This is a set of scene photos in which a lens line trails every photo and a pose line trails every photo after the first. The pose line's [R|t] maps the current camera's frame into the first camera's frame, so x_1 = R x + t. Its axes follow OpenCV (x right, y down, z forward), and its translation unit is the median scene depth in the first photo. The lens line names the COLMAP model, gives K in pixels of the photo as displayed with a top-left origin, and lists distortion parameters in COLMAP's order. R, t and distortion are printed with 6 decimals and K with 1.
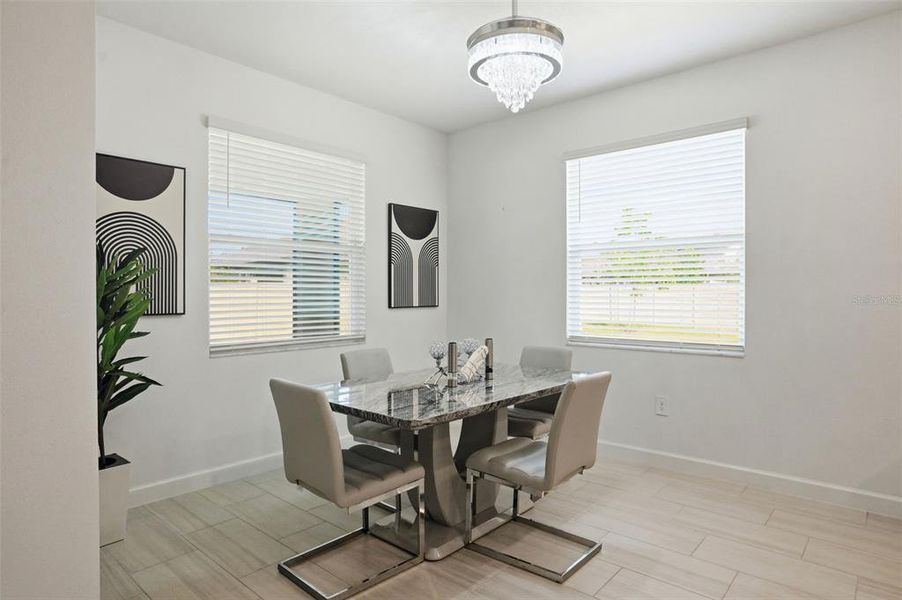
lens RADIAL K [[524.6, 0, 449.3], [0, 524.6, 290.6], [0, 0, 1]] dist [-0.002602, -0.000484]
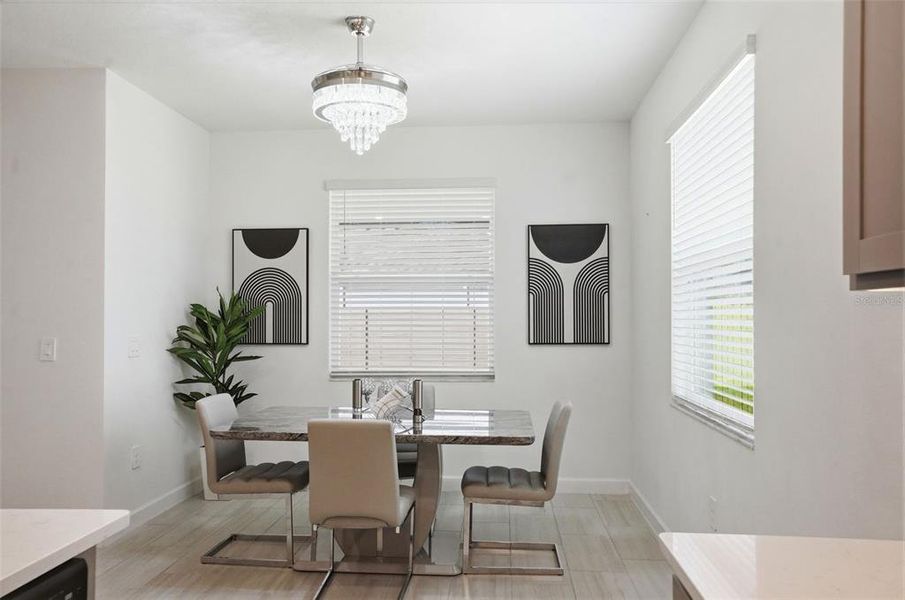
lens RADIAL K [[684.2, 0, 449.7], [0, 684.2, 309.1], [0, 0, 1]] dist [0.001942, -0.000935]
pose [[0.601250, -0.012877, -0.798957, 0.935602], [0.006971, 0.999917, -0.010869, -0.017813], [0.799031, 0.000965, 0.601290, 0.264514]]
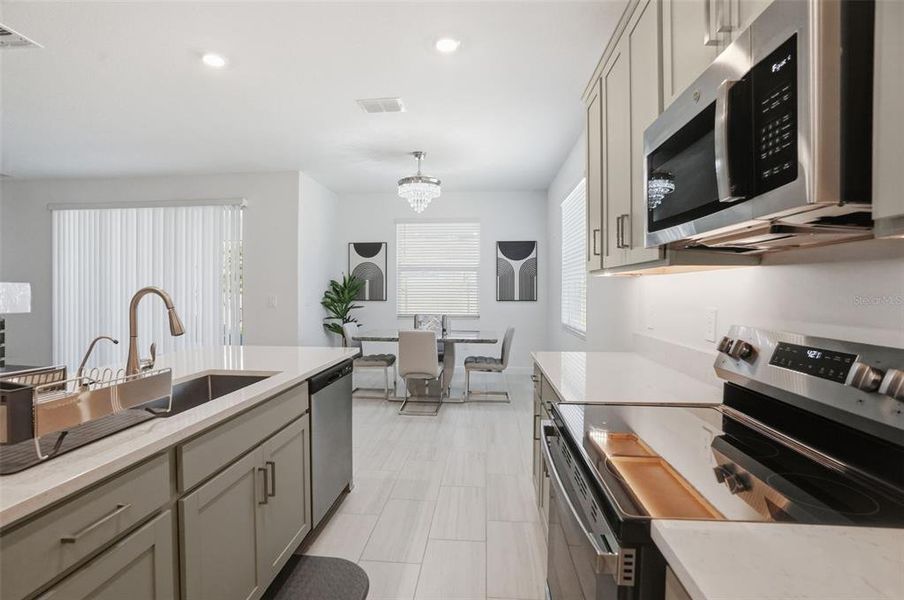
lens RADIAL K [[423.2, 0, 445.7], [0, 423.2, 292.5], [0, 0, 1]] dist [-0.074372, 0.025584]
pose [[0.590206, 0.005592, -0.807233, 1.204185], [0.003772, 0.999946, 0.009685, -0.011769], [0.807244, -0.008761, 0.590153, 0.030820]]
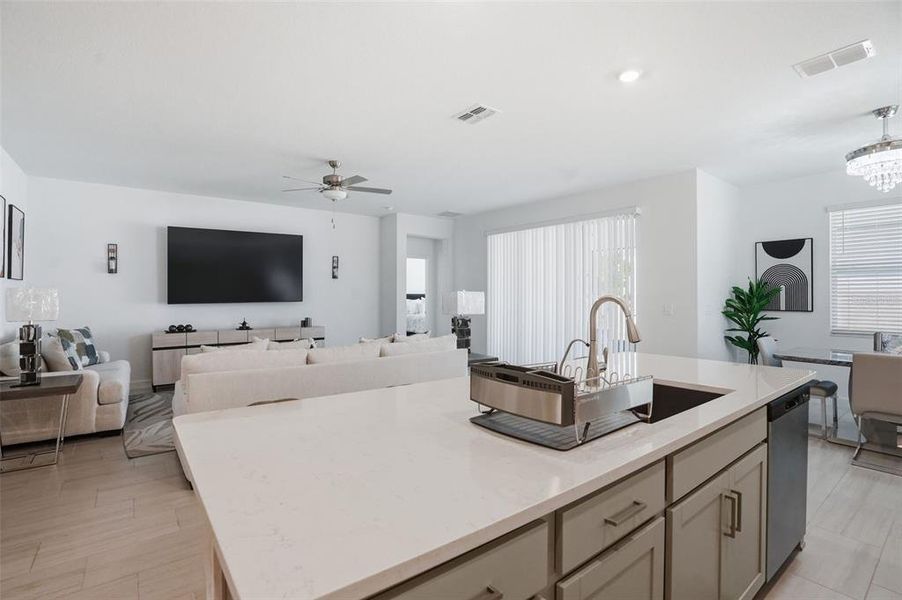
lens RADIAL K [[422.3, 0, 444.7], [0, 422.3, 292.5], [0, 0, 1]] dist [-0.074372, 0.025584]
pose [[-0.198166, -0.009095, -0.980126, 1.173537], [0.001740, 0.999952, -0.009631, -0.013792], [0.980167, -0.003614, -0.198141, -0.057319]]
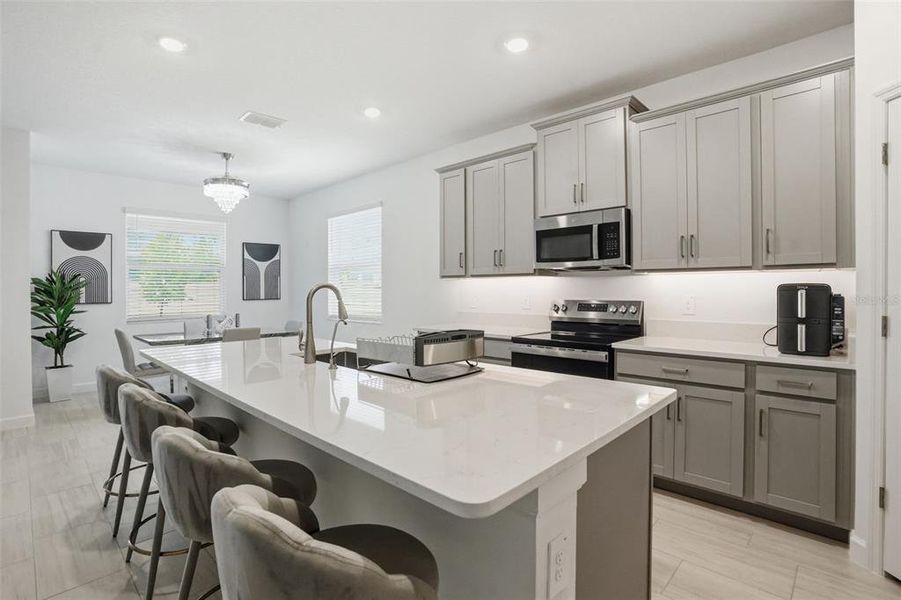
lens RADIAL K [[431.6, 0, 447.7], [0, 431.6, 290.1], [0, 0, 1]] dist [-0.075878, 0.027402]
pose [[0.998915, -0.007821, -0.045914, 0.853829], [0.008145, 0.999943, 0.006881, -0.007766], [0.045858, -0.007248, 0.998922, -0.562897]]
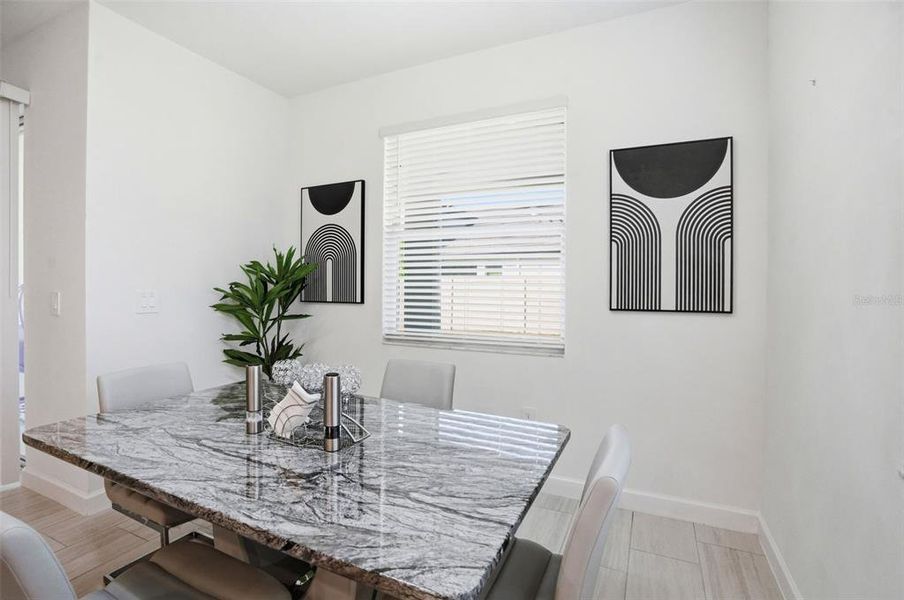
lens RADIAL K [[430.7, 0, 452.7], [0, 430.7, 287.0], [0, 0, 1]] dist [-0.045401, 0.000175]
pose [[0.284049, 0.005290, -0.958795, 0.443972], [-0.000215, 0.999985, 0.005453, 0.001984], [0.958810, -0.001343, 0.284046, 0.852572]]
